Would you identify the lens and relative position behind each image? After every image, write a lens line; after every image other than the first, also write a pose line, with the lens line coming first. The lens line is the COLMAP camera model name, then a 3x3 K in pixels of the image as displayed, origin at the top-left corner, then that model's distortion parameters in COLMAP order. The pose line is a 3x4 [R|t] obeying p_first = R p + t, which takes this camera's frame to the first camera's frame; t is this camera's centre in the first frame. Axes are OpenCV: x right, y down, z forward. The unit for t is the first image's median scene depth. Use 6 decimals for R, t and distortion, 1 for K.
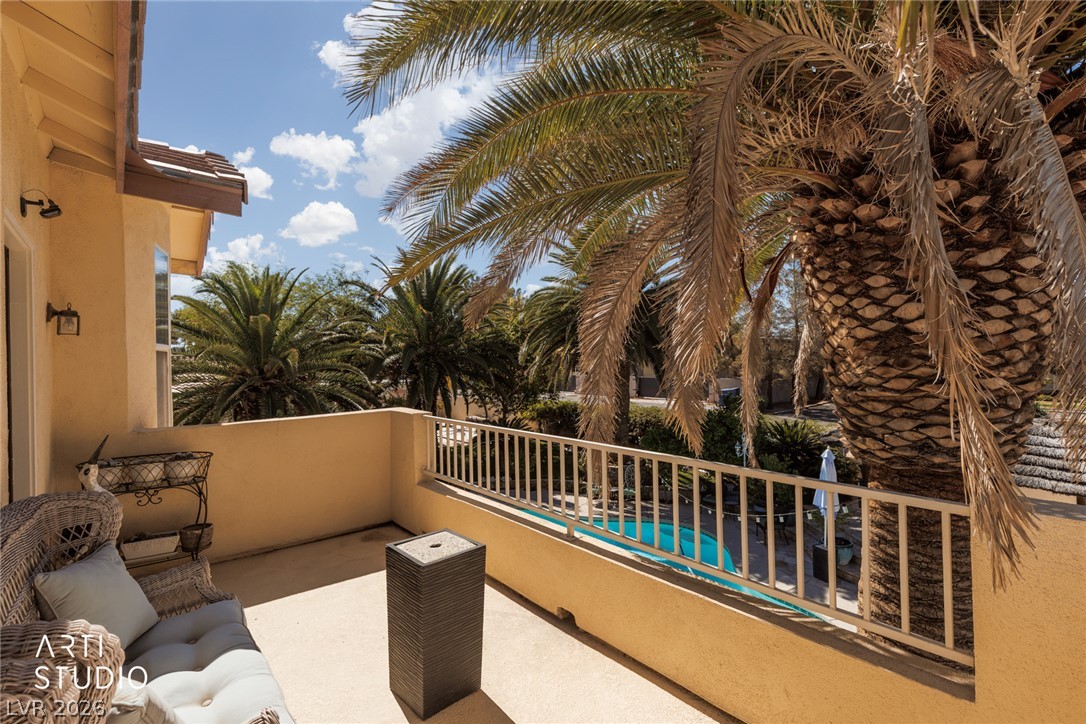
lens RADIAL K [[482.6, 0, 544.6], [0, 482.6, 359.1], [0, 0, 1]] dist [0.002871, 0.000918]
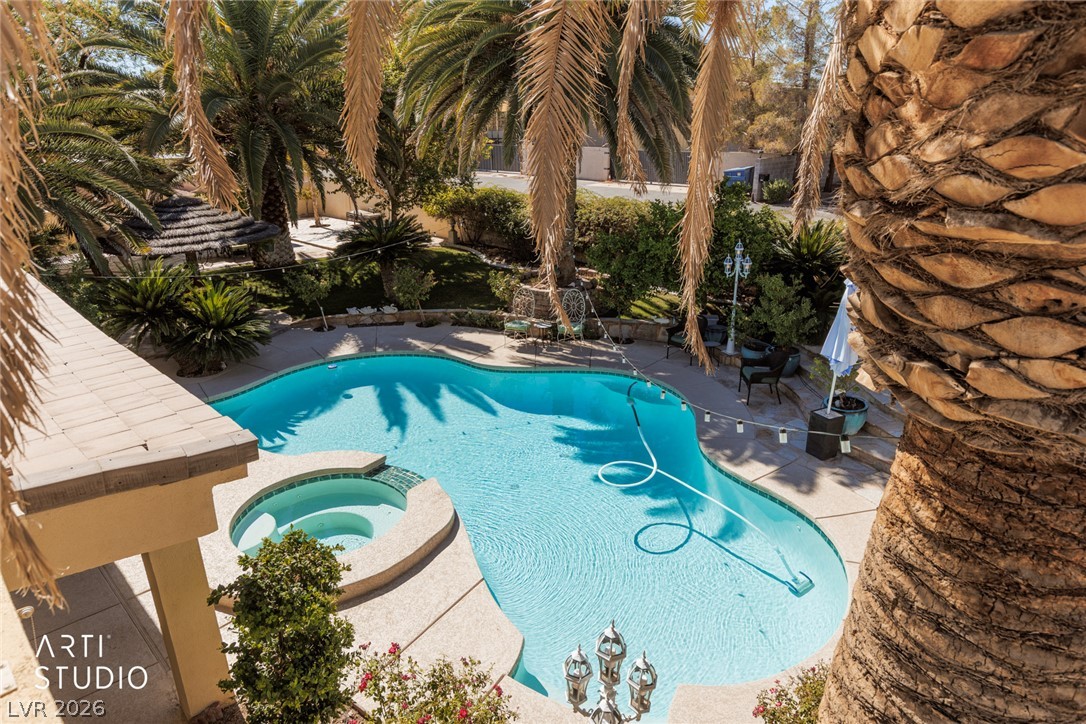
lens RADIAL K [[663.8, 0, 543.8], [0, 663.8, 357.4], [0, 0, 1]] dist [0.003979, -0.001918]
pose [[0.997098, -0.019413, 0.073619, 0.383113], [-0.006428, 0.942031, 0.335464, 0.008149], [-0.075863, -0.334964, 0.939172, 0.599668]]
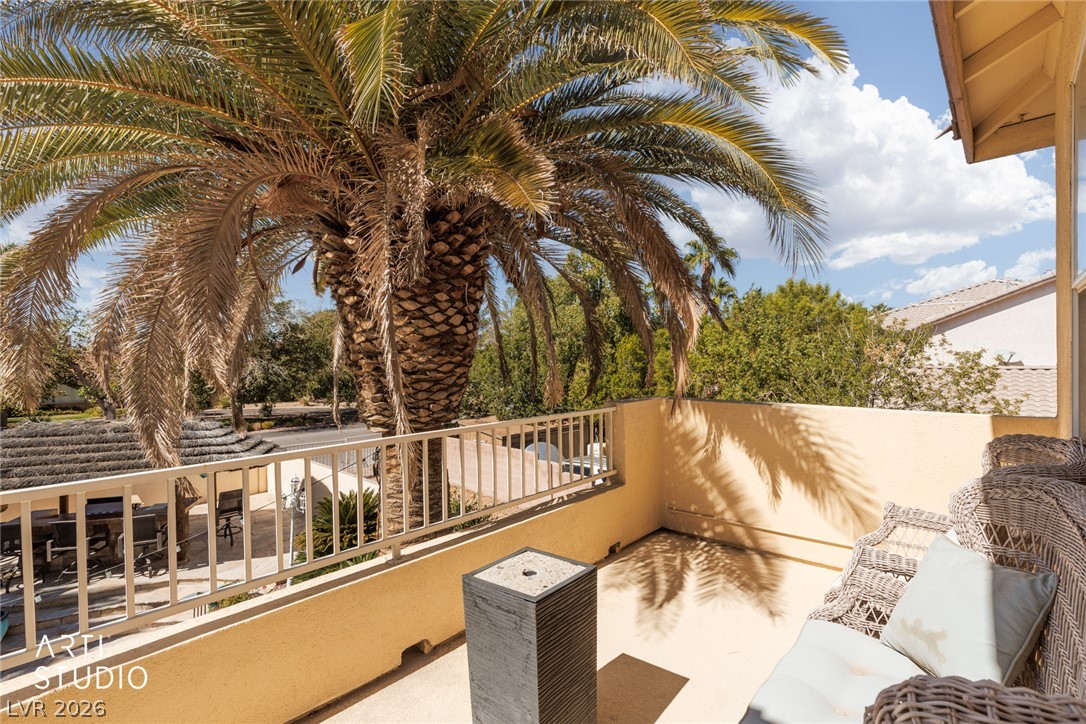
lens RADIAL K [[482.6, 0, 548.4], [0, 482.6, 364.9], [0, 0, 1]] dist [0.002871, 0.000918]
pose [[-0.090559, 0.002580, 0.995888, -0.729941], [0.020094, 0.999798, -0.000763, 0.047269], [-0.995688, 0.019943, -0.090593, 0.769253]]
